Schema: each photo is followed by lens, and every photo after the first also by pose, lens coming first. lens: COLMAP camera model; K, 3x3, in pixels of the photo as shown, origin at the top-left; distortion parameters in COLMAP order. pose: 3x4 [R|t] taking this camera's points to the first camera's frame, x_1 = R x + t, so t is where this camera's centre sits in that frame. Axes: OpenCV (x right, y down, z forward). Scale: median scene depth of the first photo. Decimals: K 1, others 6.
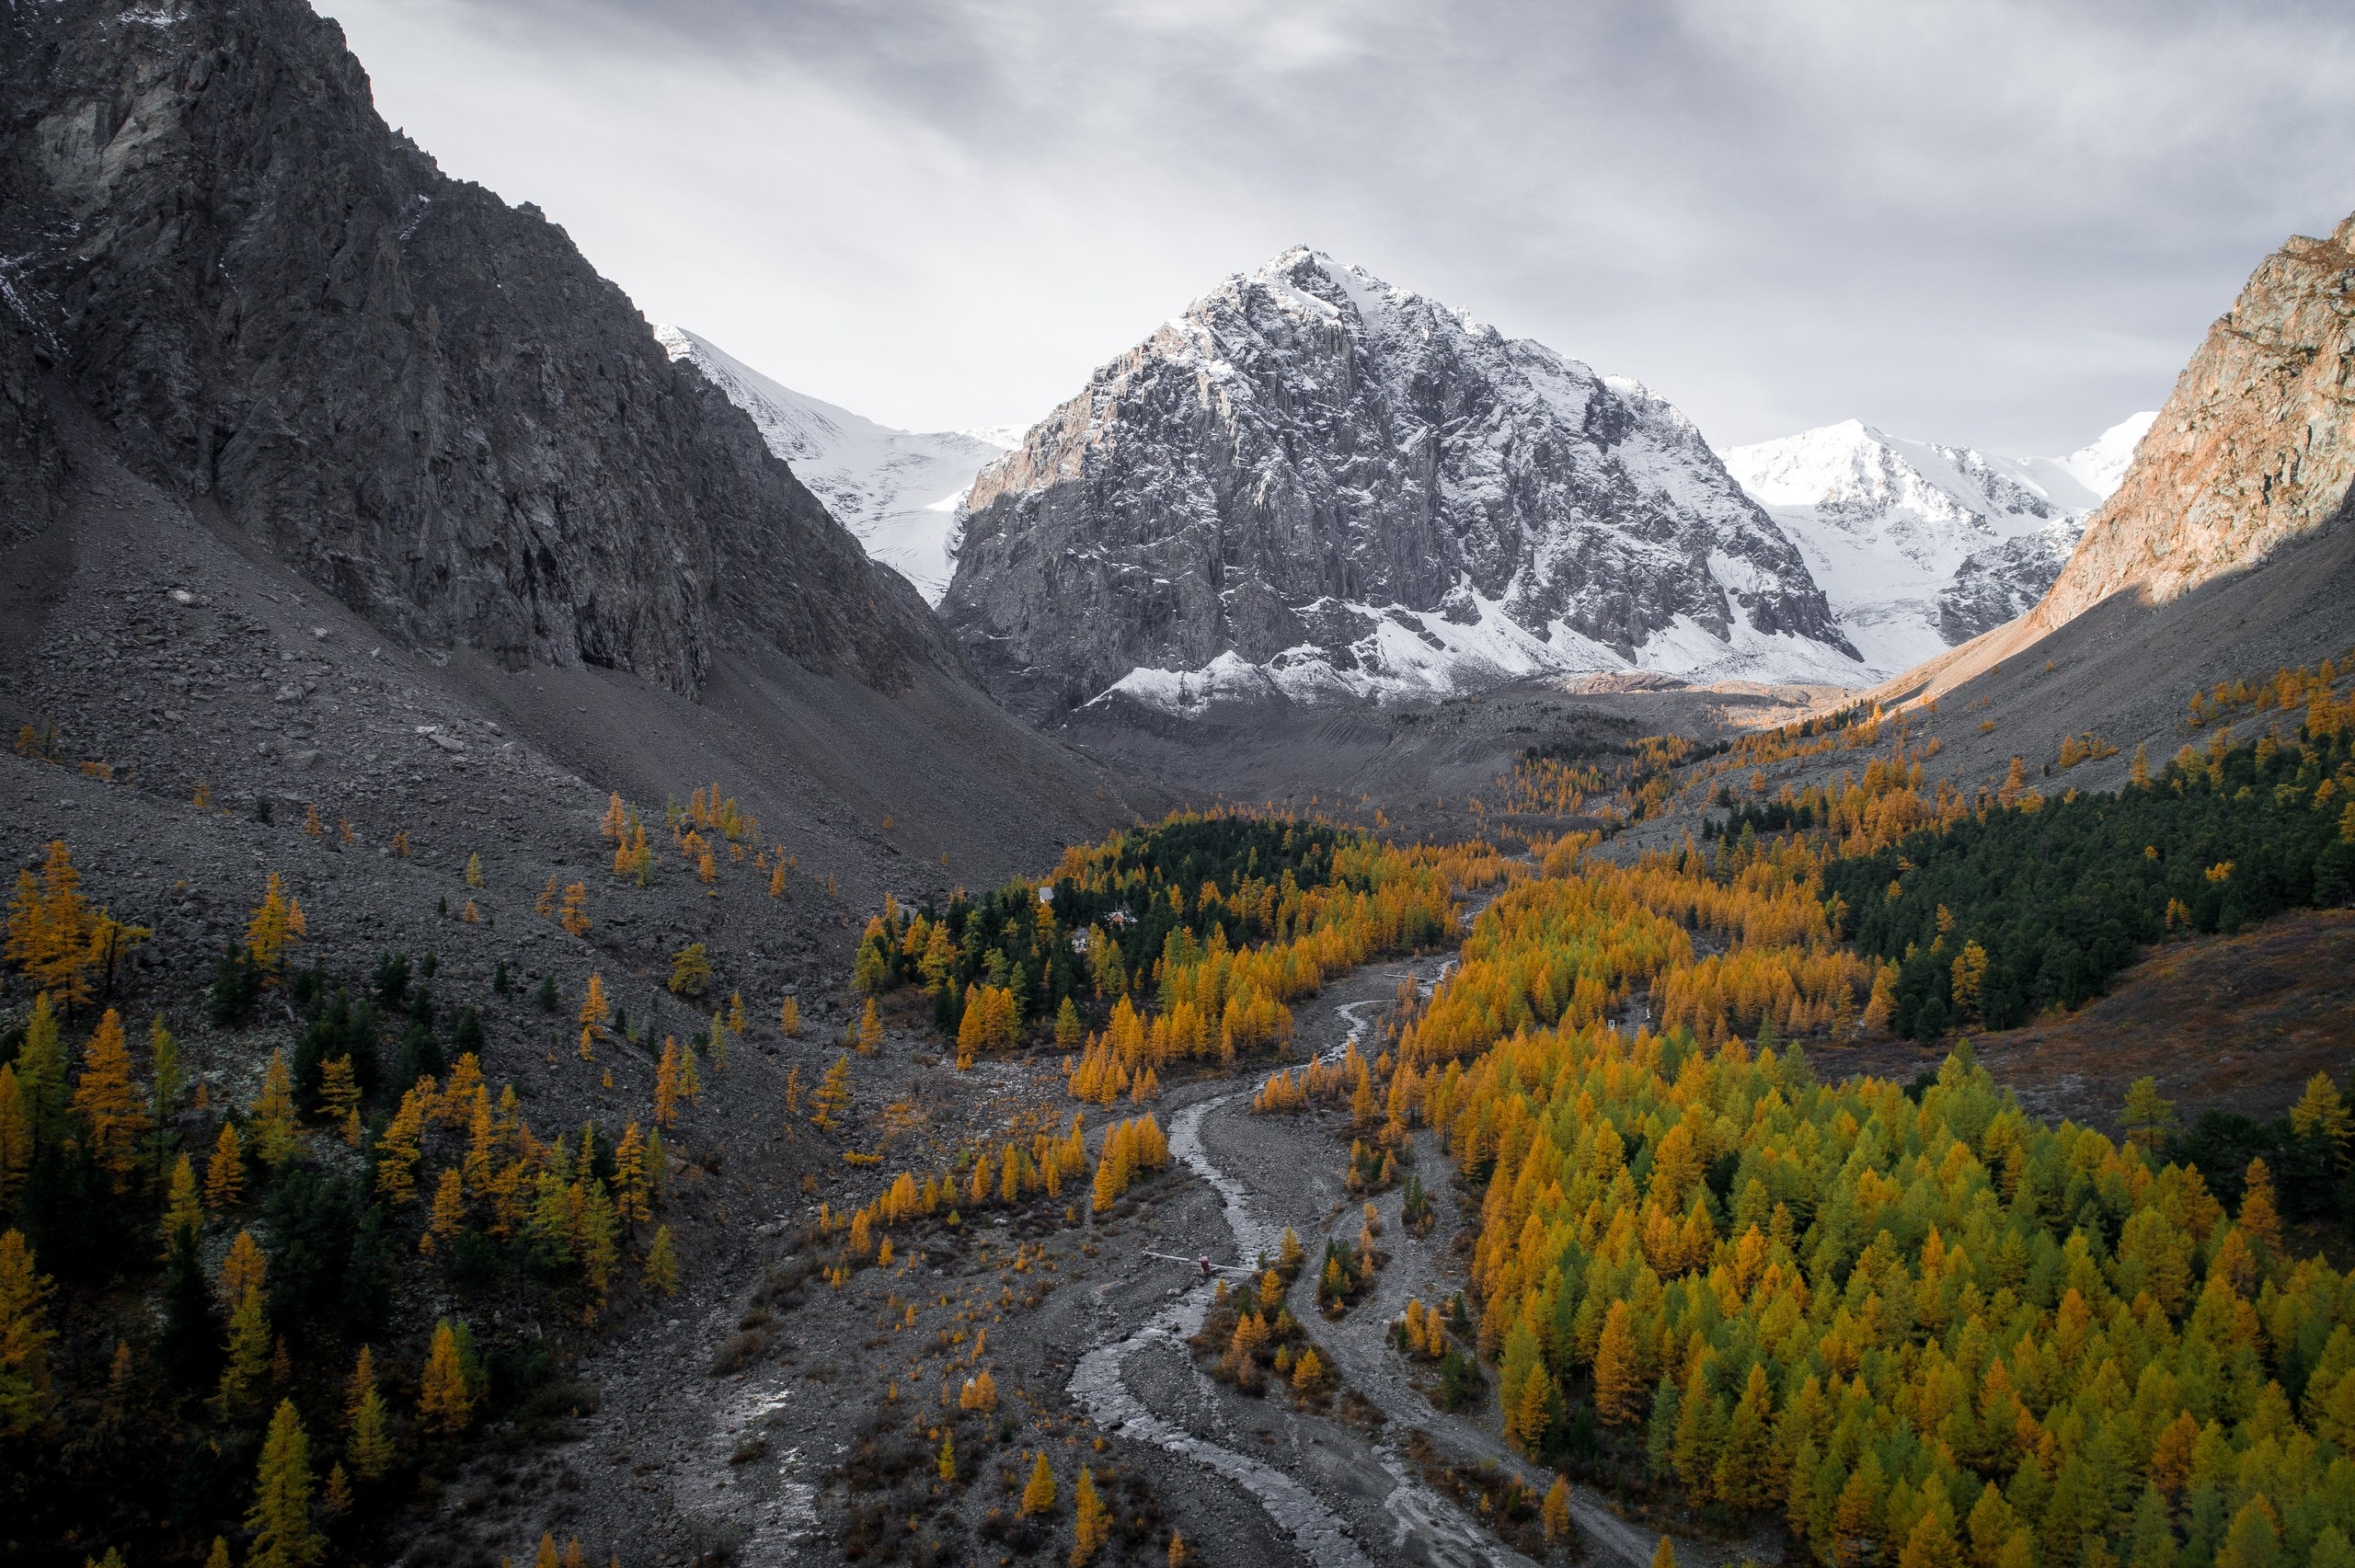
lens RADIAL K [[1720.4, 0, 1177.5], [0, 1720.4, 784.0], [0, 0, 1]] dist [0.000739, -0.000376]
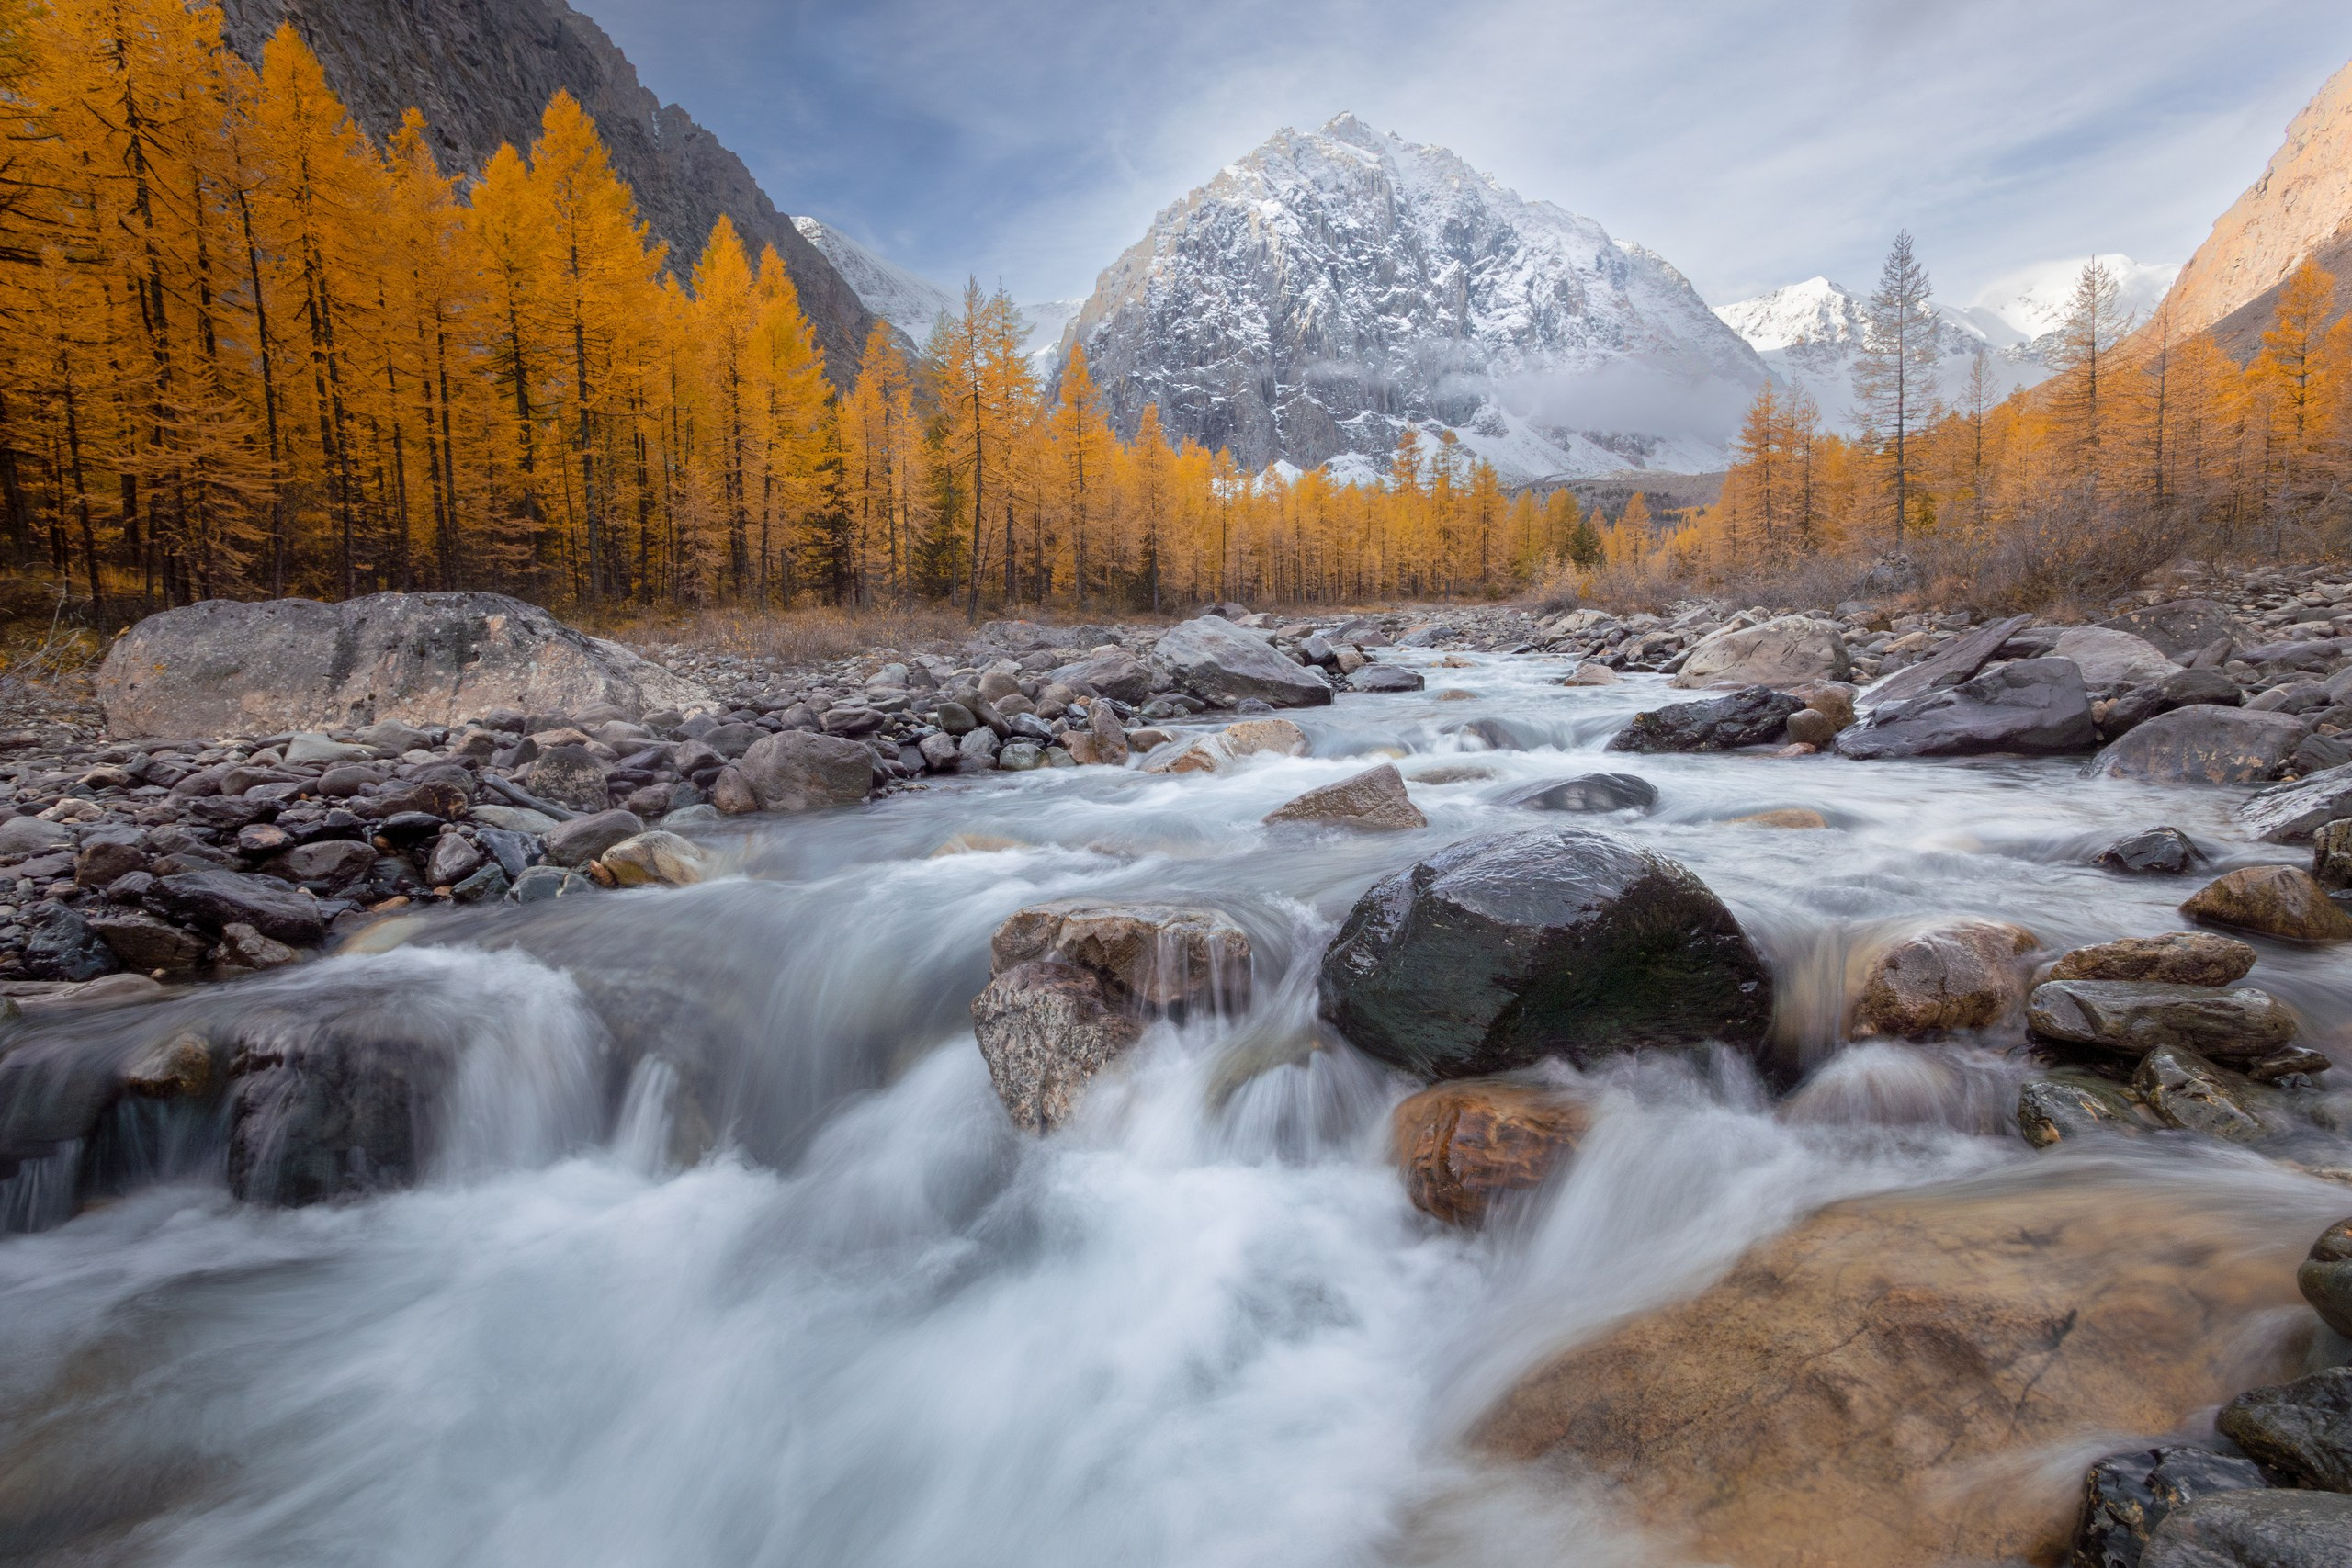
lens RADIAL K [[1156.2, 0, 1176.0], [0, 1156.2, 784.0], [0, 0, 1]] dist [-0.000784, 0.000013]
pose [[0.995908, -0.021738, -0.087723, 0.021162], [0.032800, 0.991399, 0.126696, 0.030324], [0.084214, -0.129055, 0.988055, 0.206597]]
